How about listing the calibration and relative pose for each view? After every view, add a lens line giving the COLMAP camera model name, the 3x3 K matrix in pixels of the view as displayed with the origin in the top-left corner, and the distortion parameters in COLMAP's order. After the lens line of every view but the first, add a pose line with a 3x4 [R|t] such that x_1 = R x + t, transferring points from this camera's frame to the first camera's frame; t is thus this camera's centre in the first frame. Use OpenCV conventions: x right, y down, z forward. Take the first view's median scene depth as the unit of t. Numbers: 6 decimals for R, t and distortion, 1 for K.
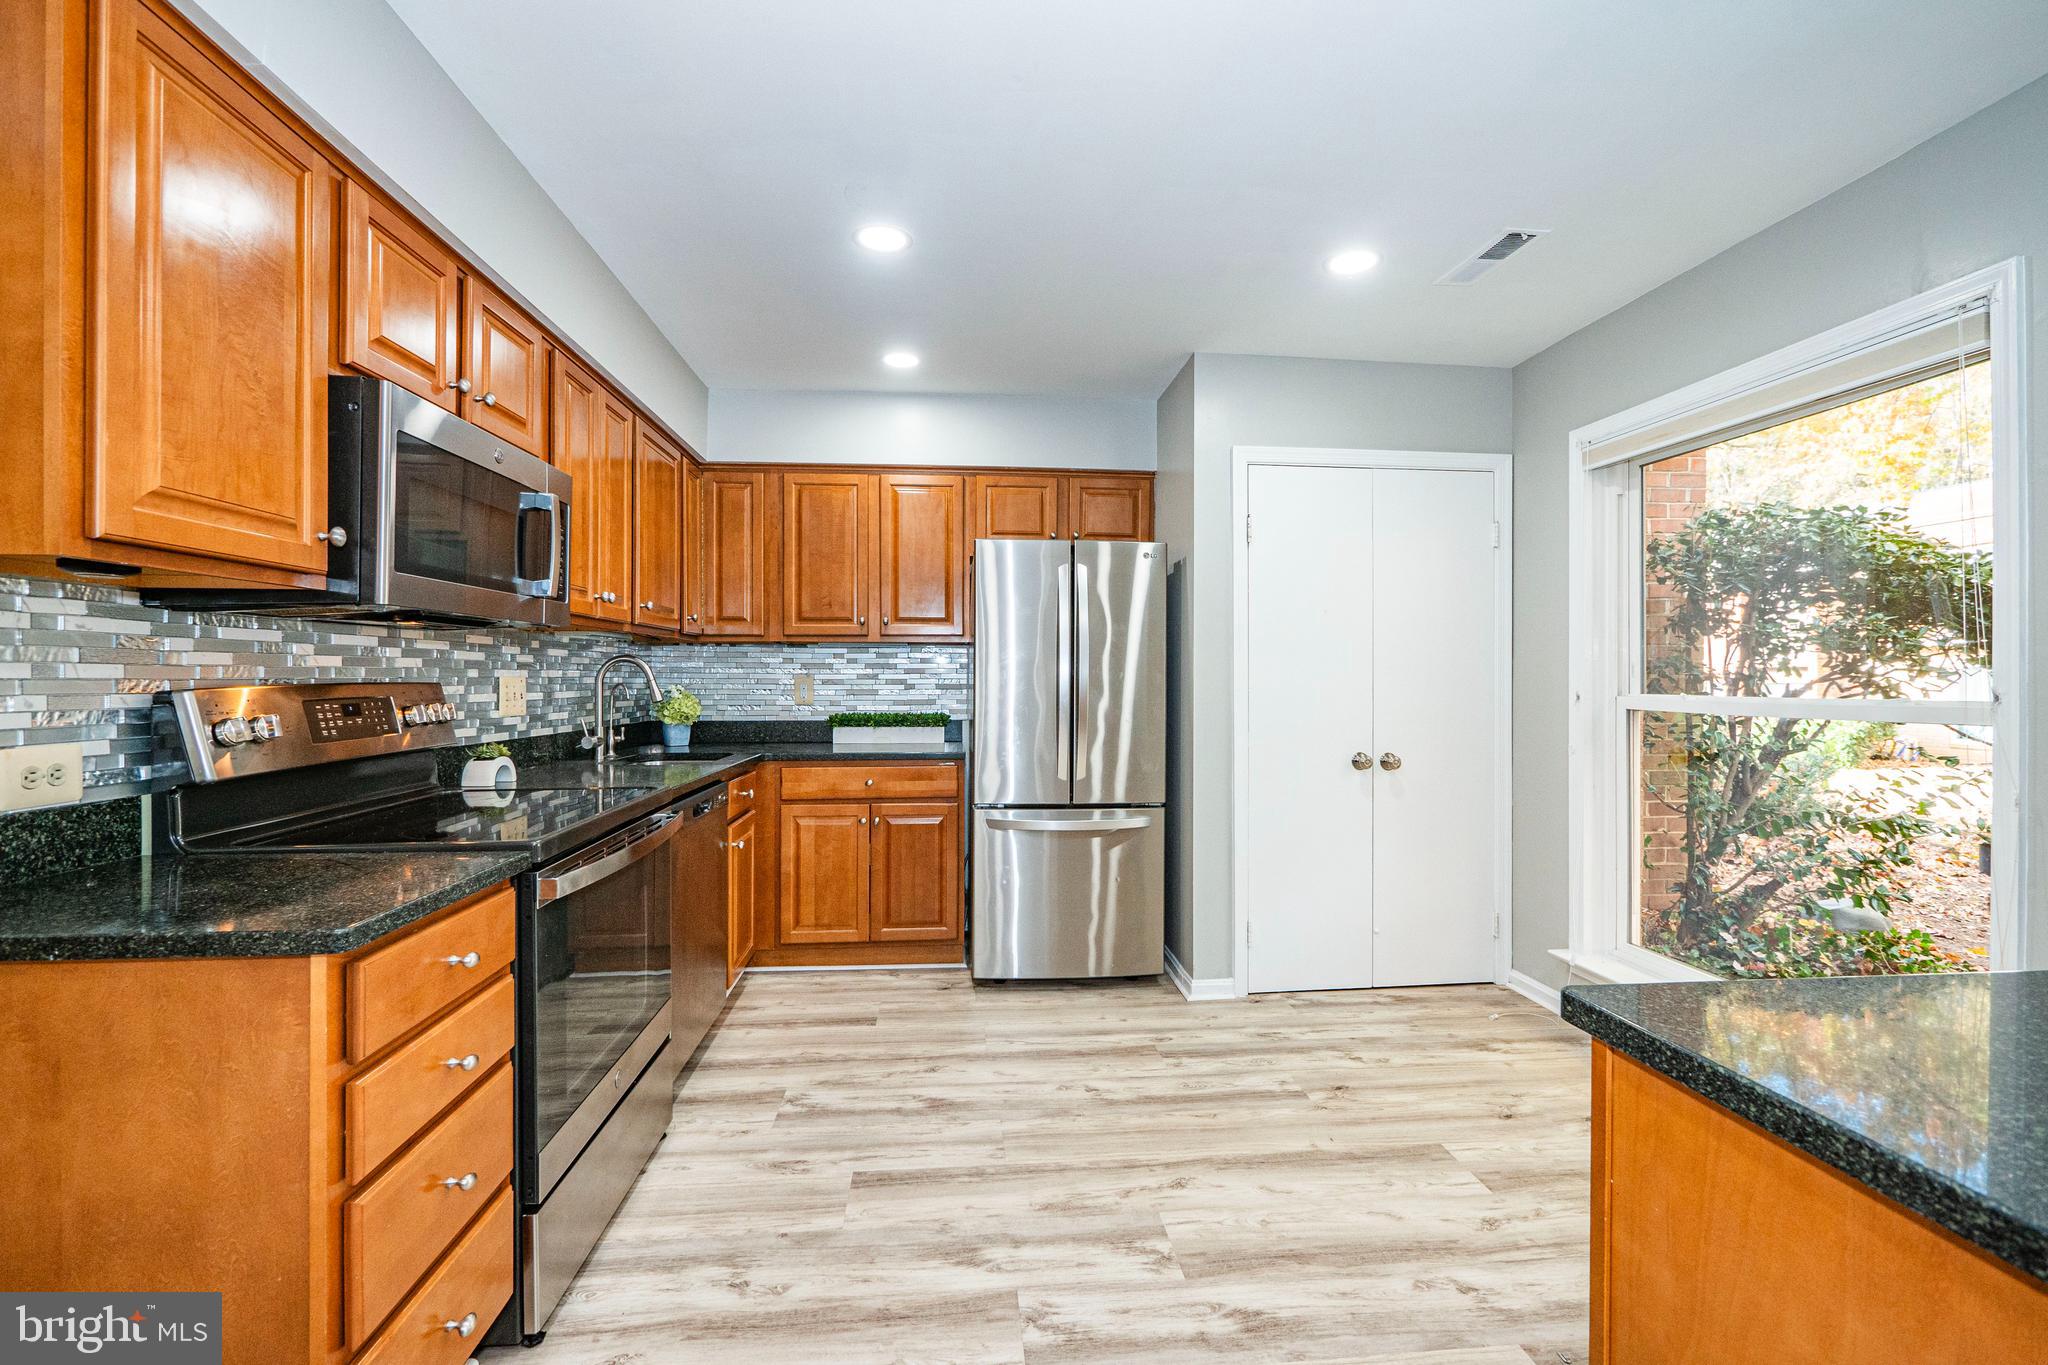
lens RADIAL K [[863.1, 0, 1026.5], [0, 863.1, 680.0], [0, 0, 1]] dist [-0.005671, -0.000465]
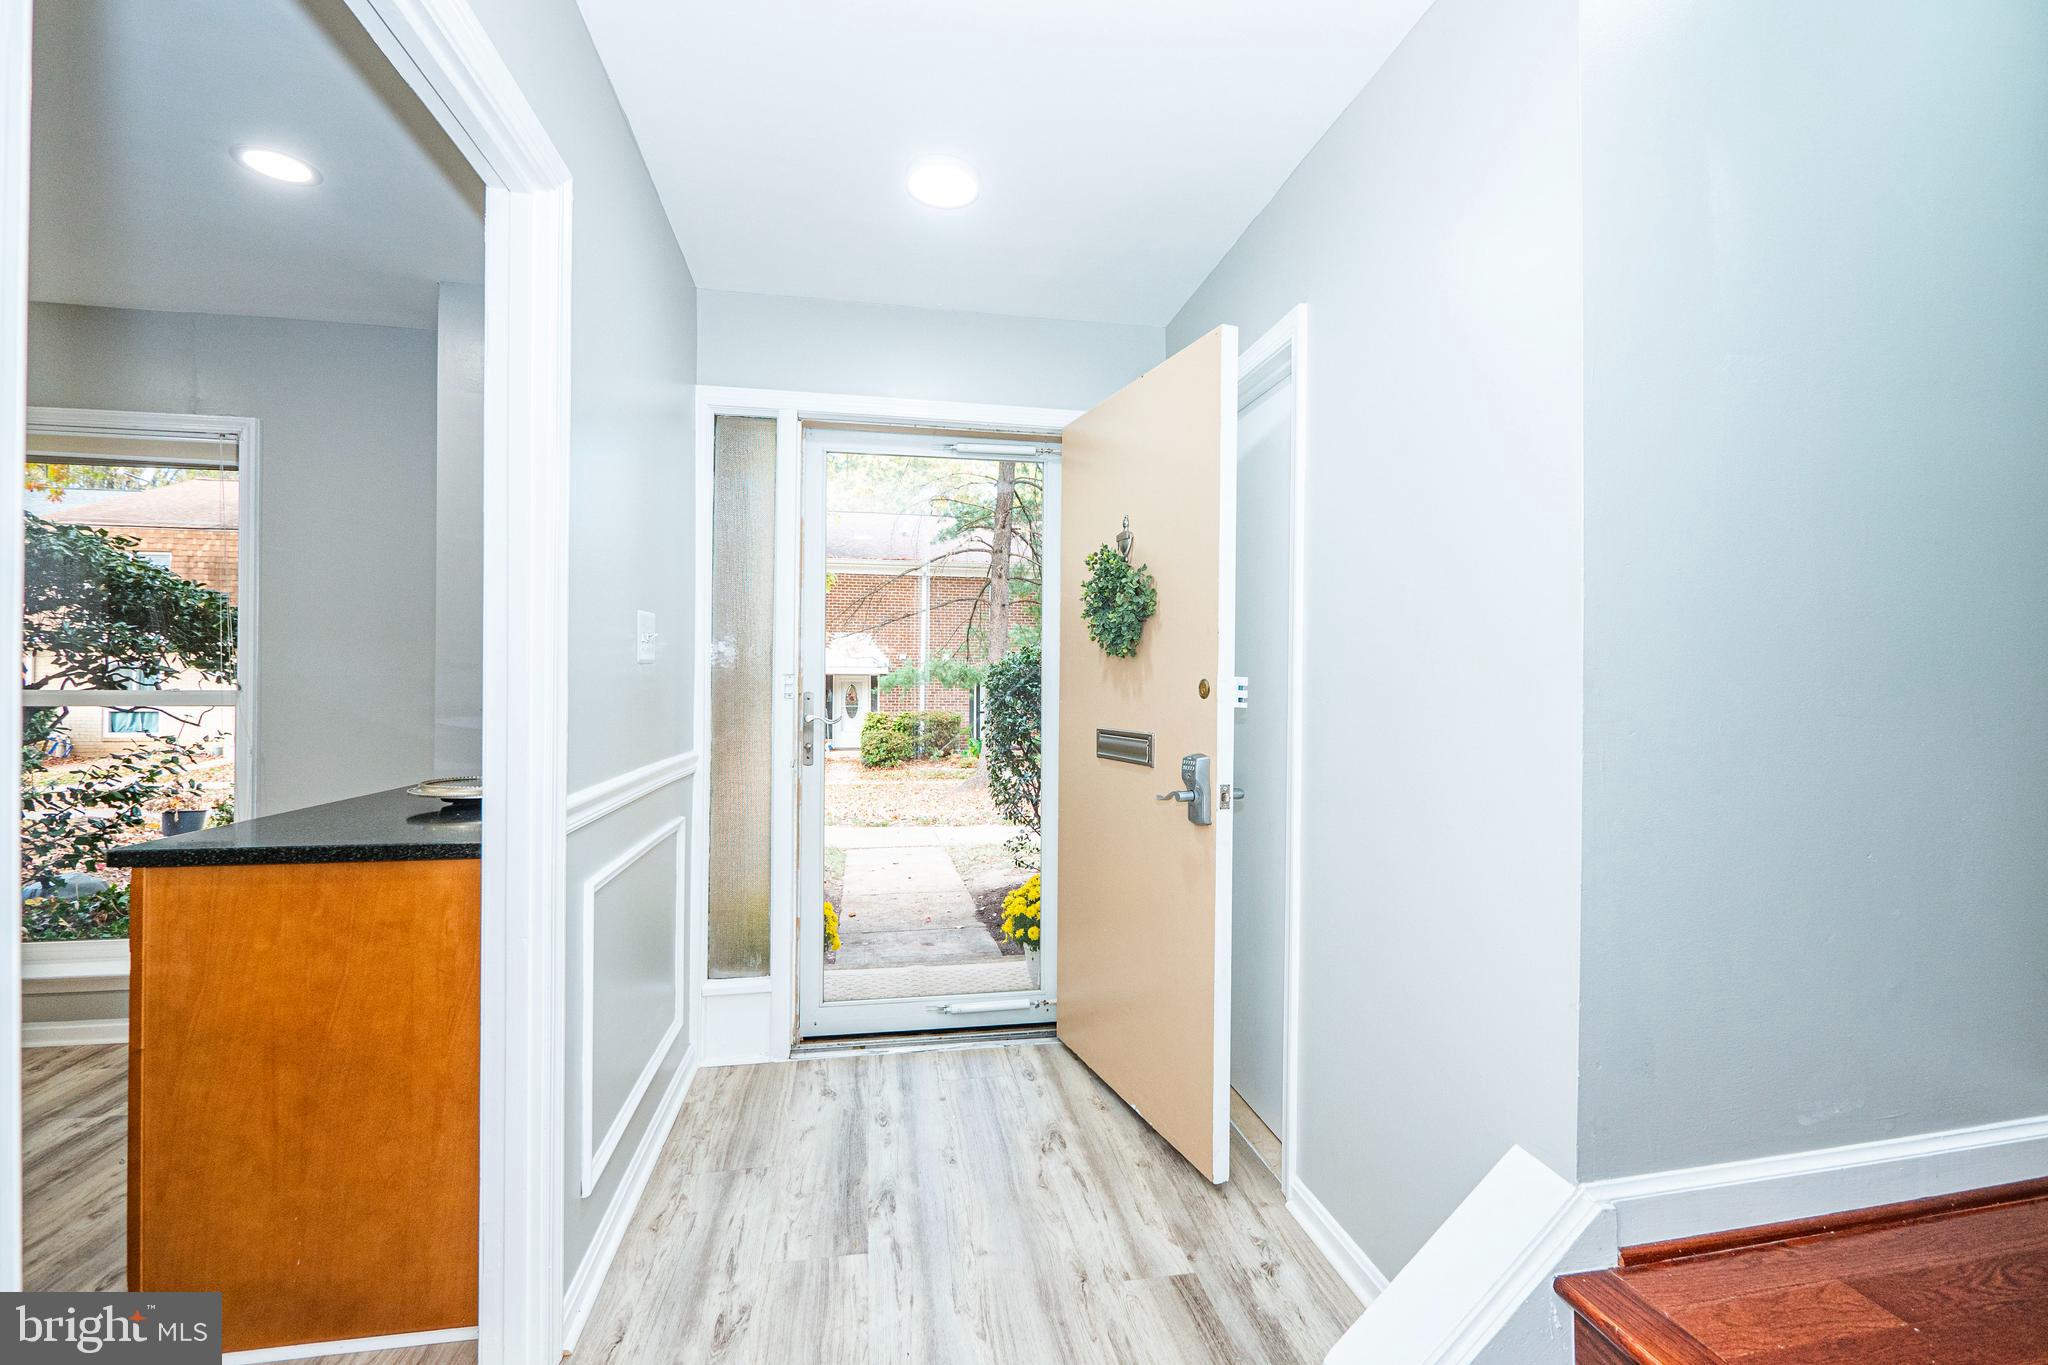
lens RADIAL K [[863.1, 0, 1026.5], [0, 863.1, 680.0], [0, 0, 1]] dist [-0.005671, -0.000465]
pose [[-0.085323, 0.003508, 0.996347, -0.370739], [-0.006155, 0.999973, -0.004048, 0.003039], [-0.996334, -0.006478, -0.085299, -0.205696]]
